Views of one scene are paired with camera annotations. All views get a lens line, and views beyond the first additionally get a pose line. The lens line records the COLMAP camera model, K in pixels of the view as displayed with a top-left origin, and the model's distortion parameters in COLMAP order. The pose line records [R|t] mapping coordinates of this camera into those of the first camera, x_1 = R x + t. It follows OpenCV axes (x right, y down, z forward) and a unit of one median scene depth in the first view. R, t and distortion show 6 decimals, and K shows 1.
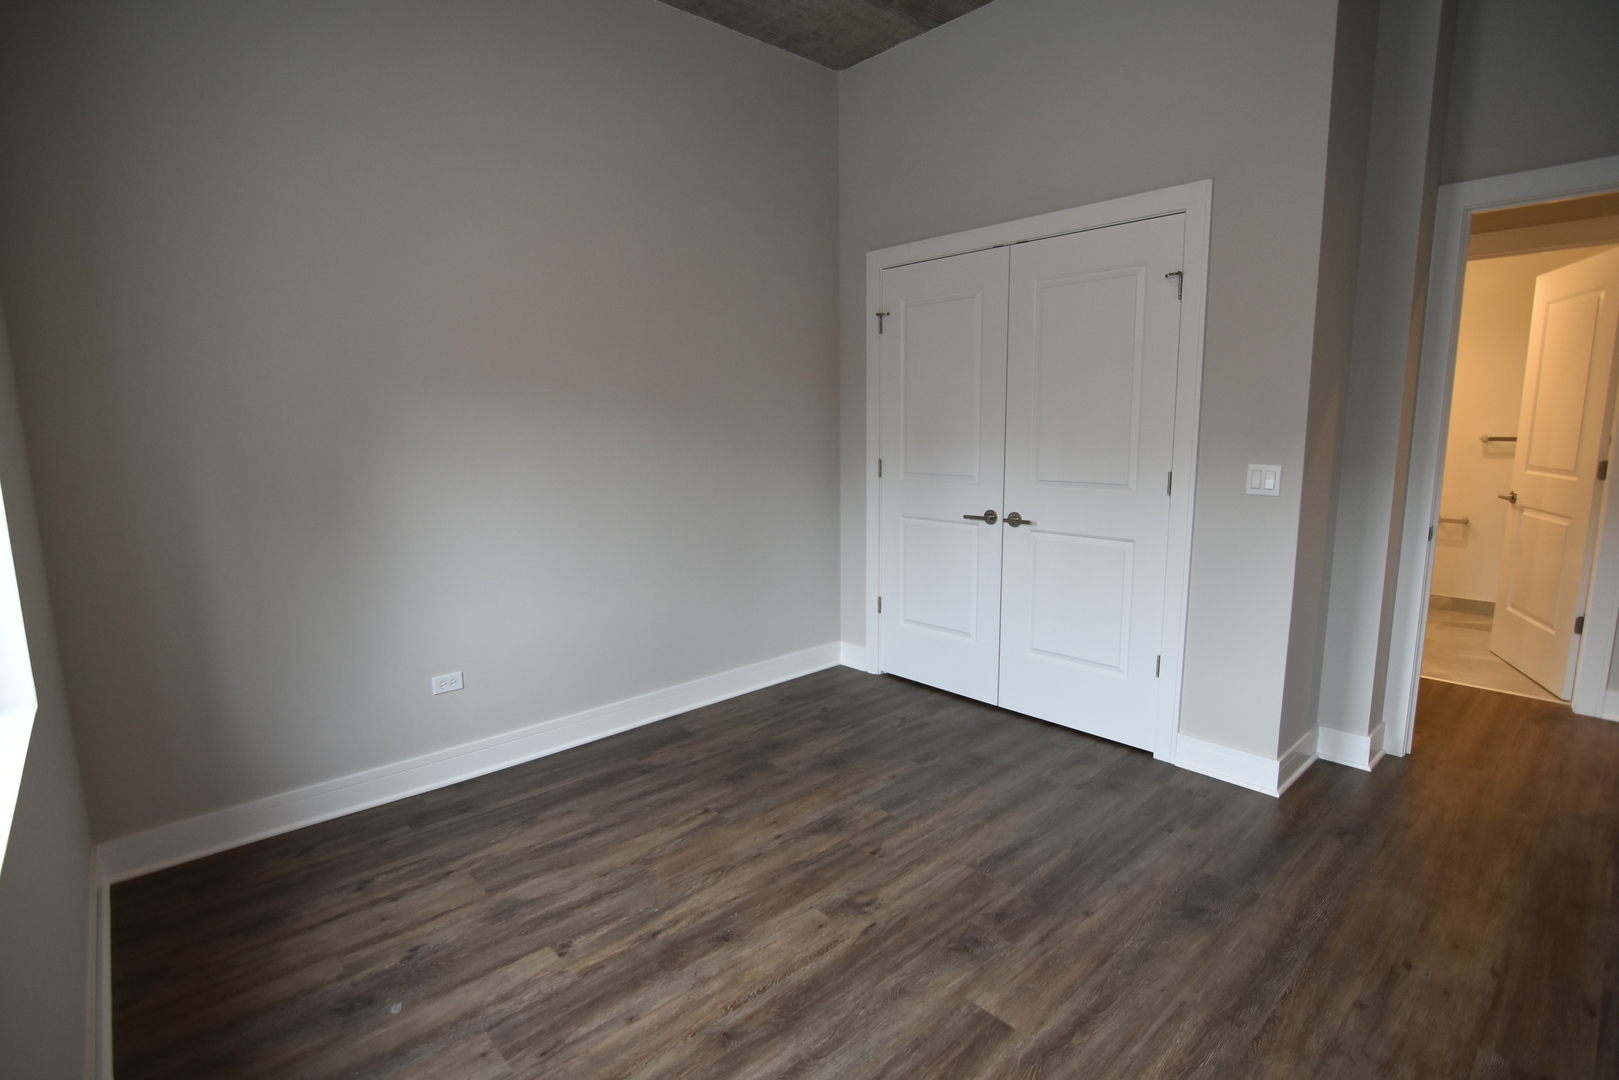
lens RADIAL K [[787.2, 0, 799.3], [0, 787.2, 542.7], [0, 0, 1]] dist [-0.025353, 0.002689]
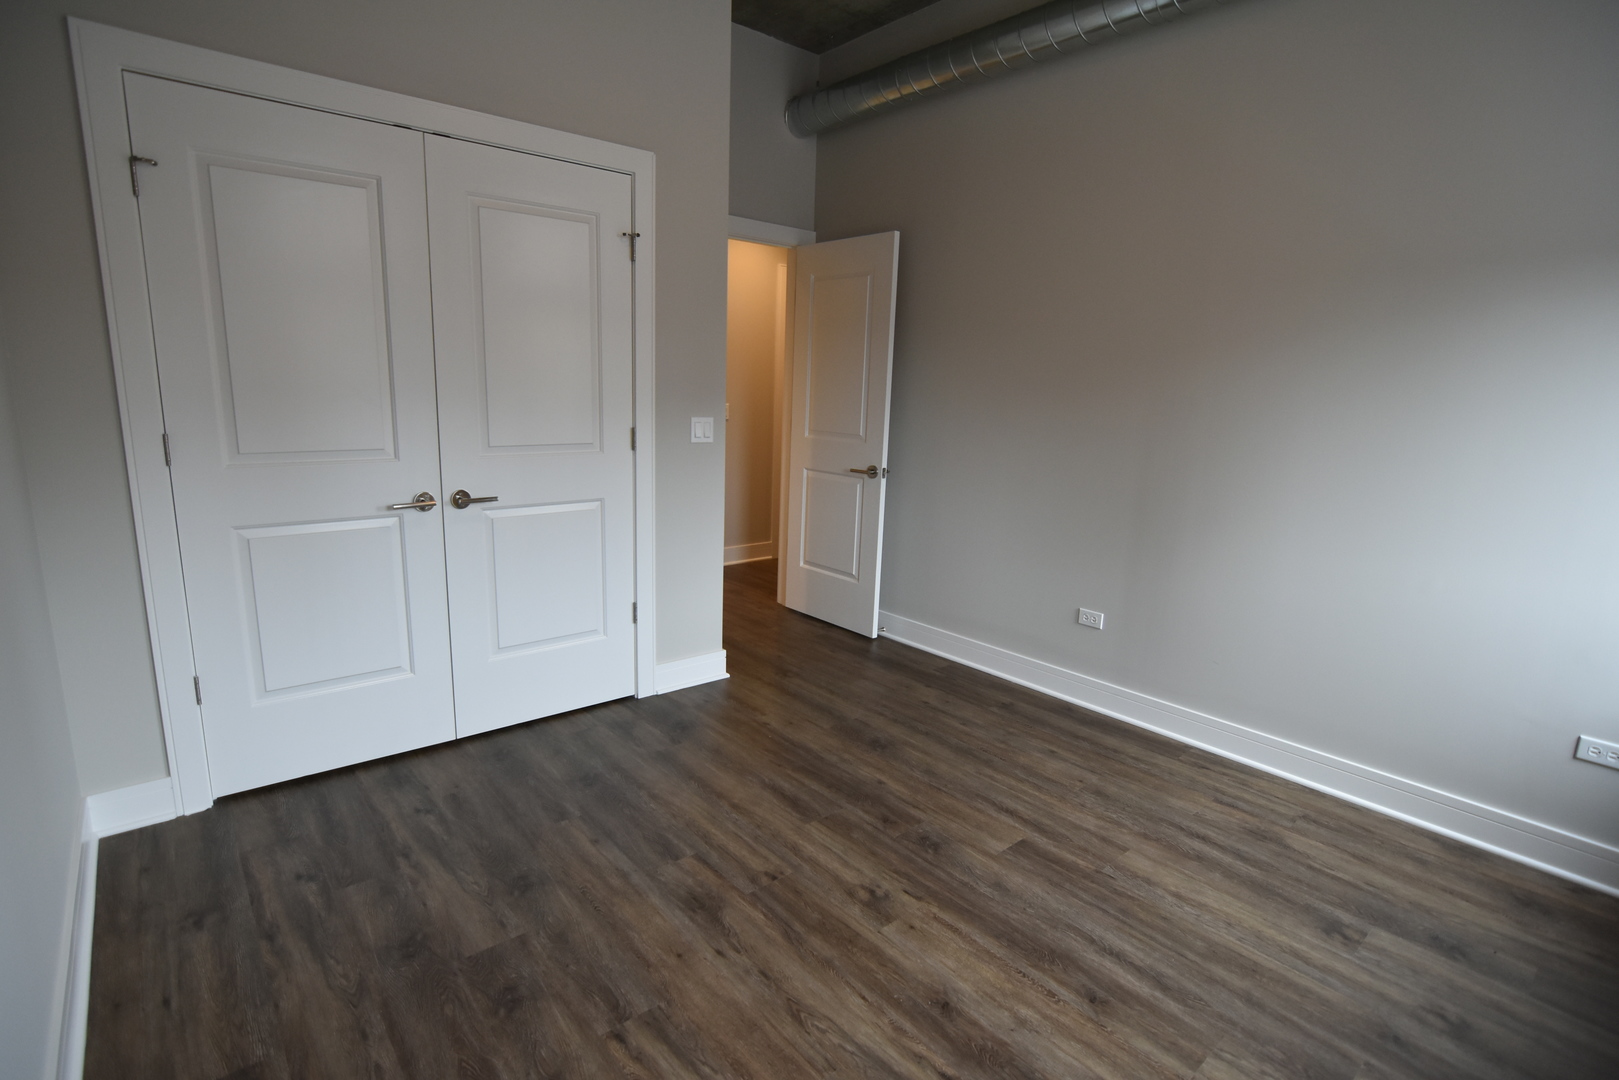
lens RADIAL K [[787.2, 0, 799.7], [0, 787.2, 546.0], [0, 0, 1]] dist [-0.025353, 0.002689]
pose [[0.037914, -0.189019, 0.981241, -0.679231], [0.123052, 0.975357, 0.183131, -0.119078], [-0.991676, 0.113800, 0.060238, 0.861086]]
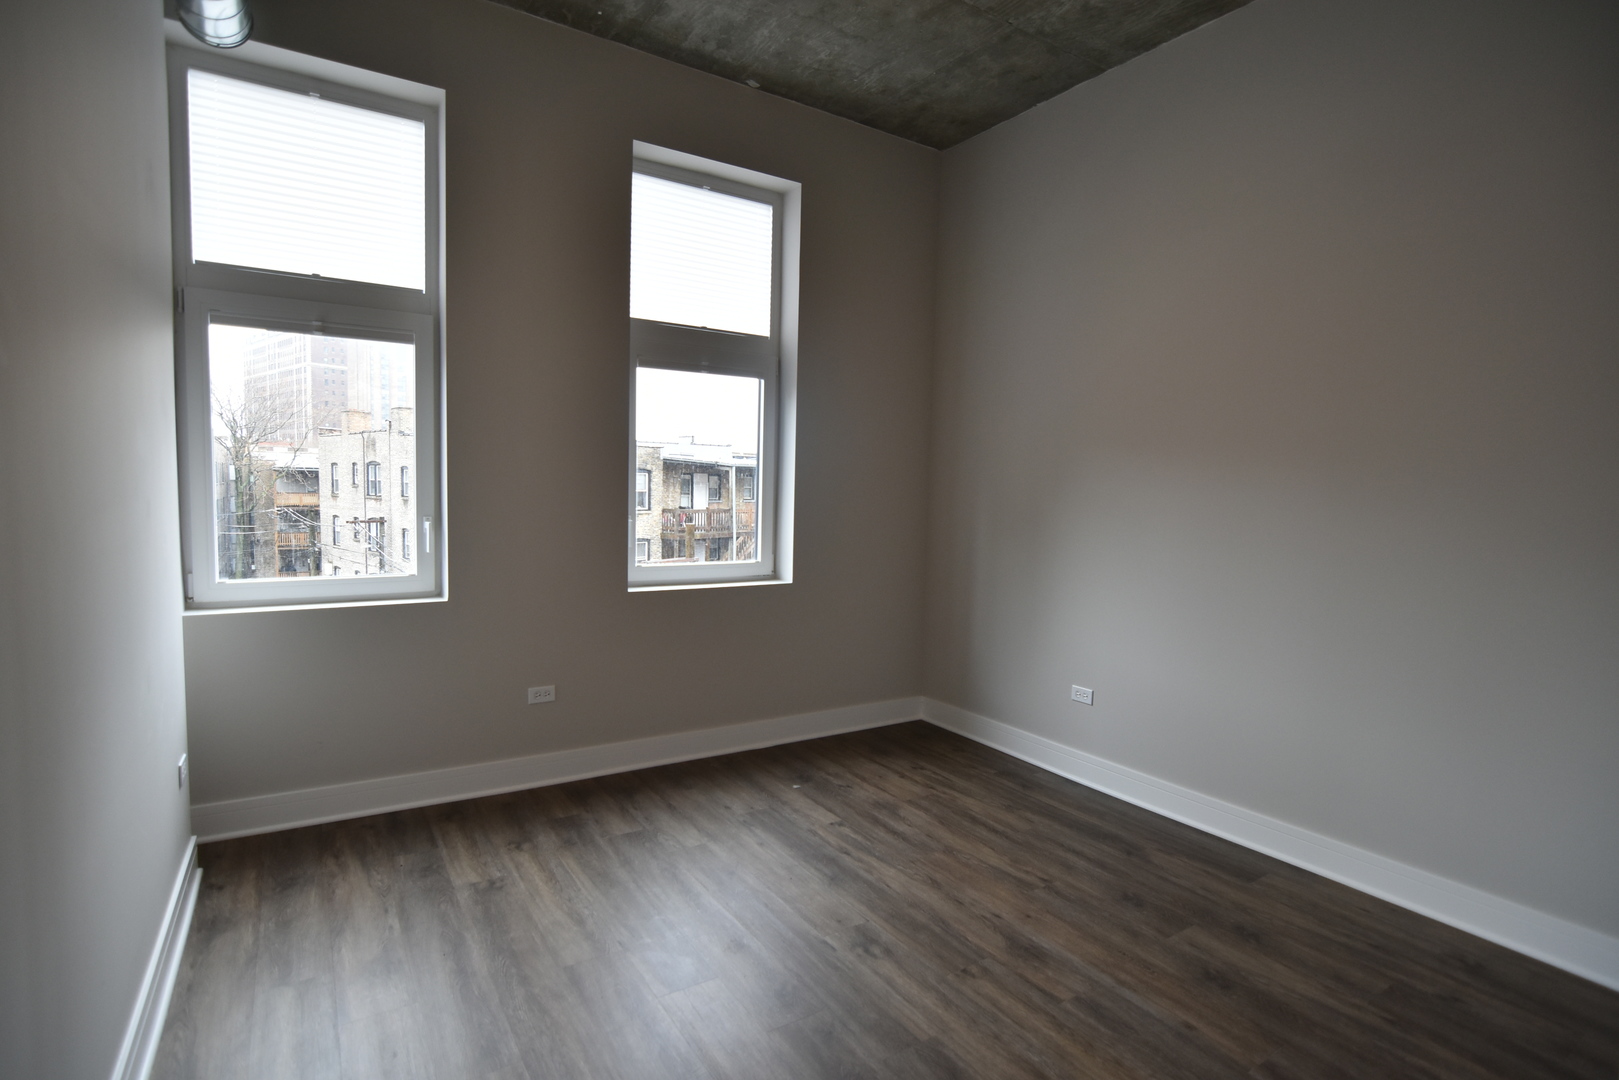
lens RADIAL K [[787.2, 0, 806.5], [0, 787.2, 542.1], [0, 0, 1]] dist [-0.025353, 0.002689]
pose [[-0.159405, 0.079947, -0.983971, 0.904220], [-0.175627, 0.978520, 0.107956, -0.120690], [0.971465, 0.190021, -0.141940, 0.848785]]
